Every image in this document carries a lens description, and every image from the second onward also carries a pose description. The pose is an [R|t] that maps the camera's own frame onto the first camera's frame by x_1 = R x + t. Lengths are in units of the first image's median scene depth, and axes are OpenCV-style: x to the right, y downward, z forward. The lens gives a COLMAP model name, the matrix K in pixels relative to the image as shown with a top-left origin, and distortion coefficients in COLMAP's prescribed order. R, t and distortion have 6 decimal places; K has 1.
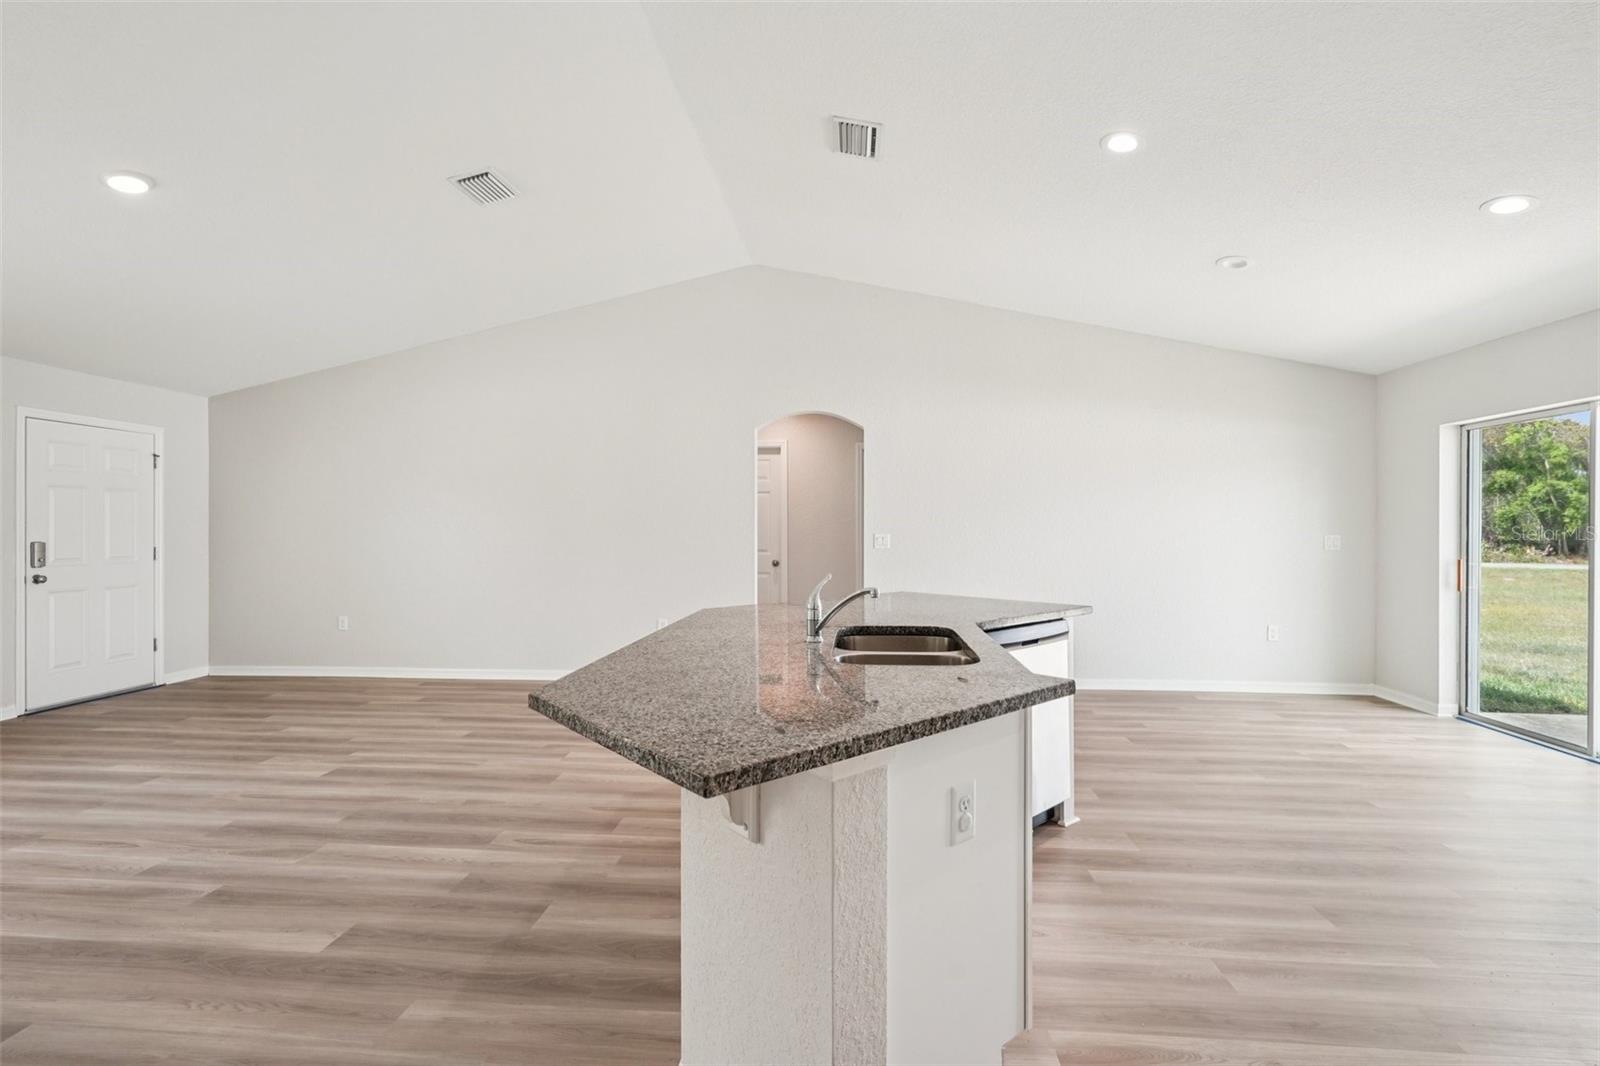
lens RADIAL K [[734.6, 0, 805.1], [0, 734.6, 529.1], [0, 0, 1]] dist [-0.000895, -0.000308]
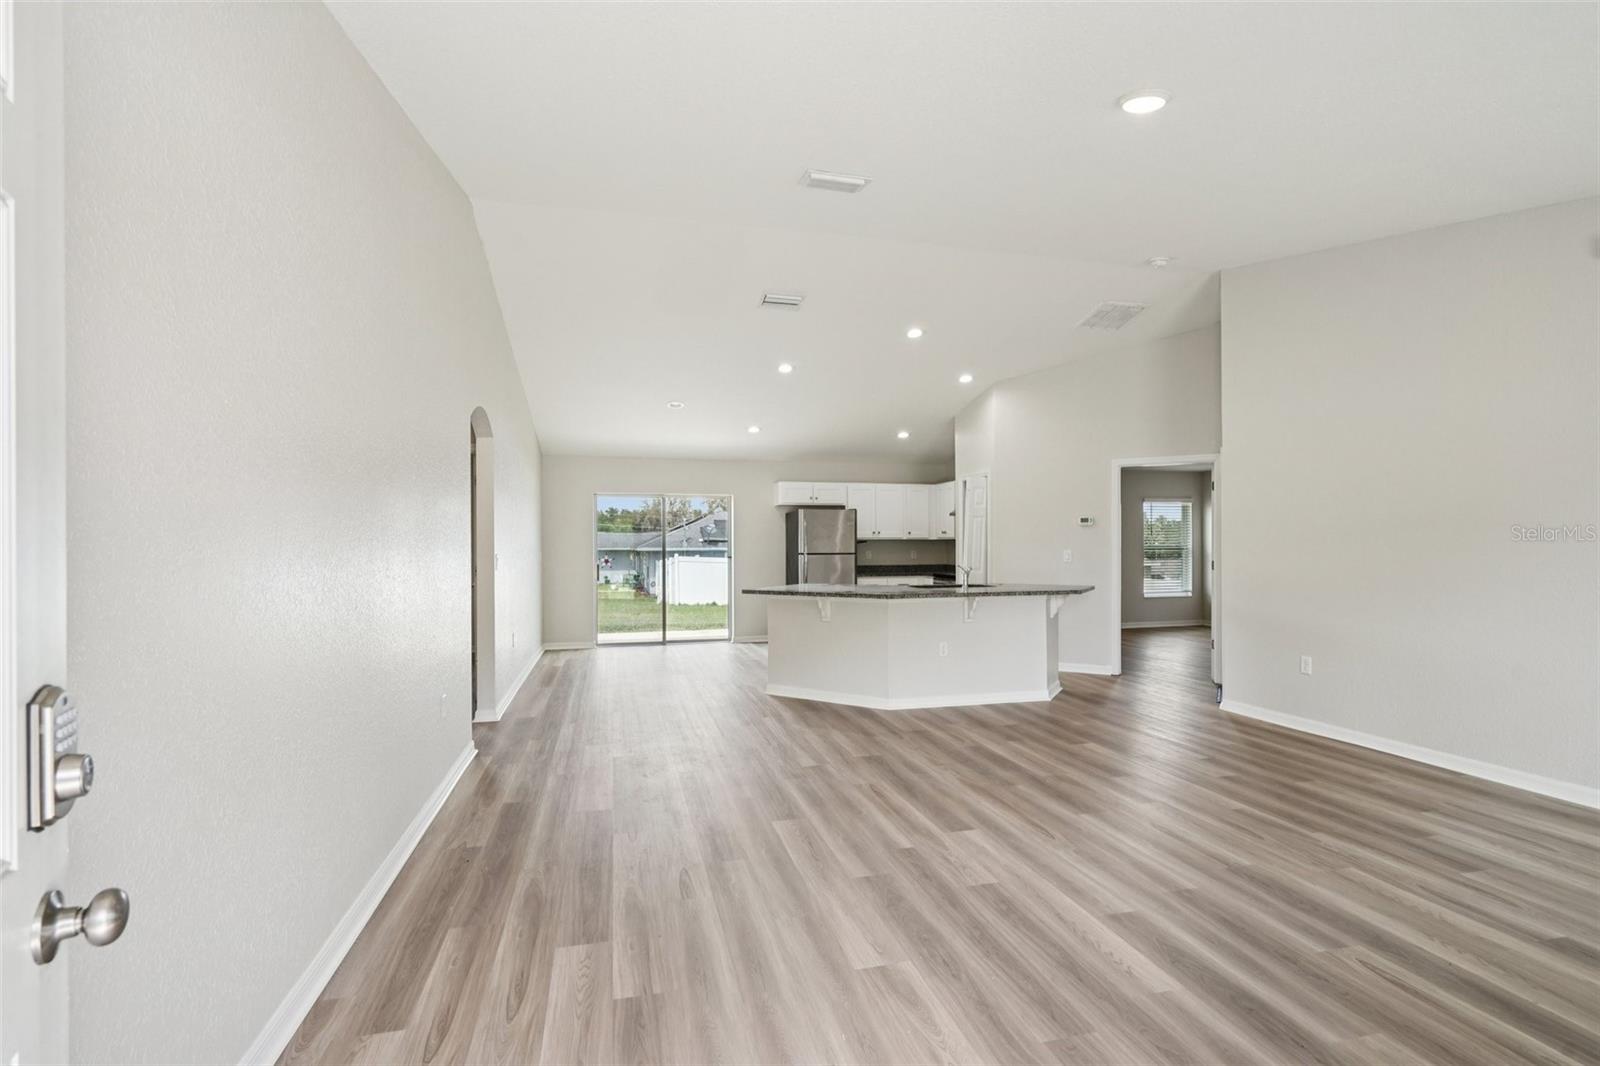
lens RADIAL K [[735.4, 0, 803.6], [0, 735.4, 550.2], [0, 0, 1]] dist [-0.000645, 0.000045]
pose [[-0.340060, -0.000494, 0.940404, -1.674543], [0.003265, 0.999993, 0.001705, 0.001099], [-0.940398, 0.003650, -0.340056, 1.761466]]
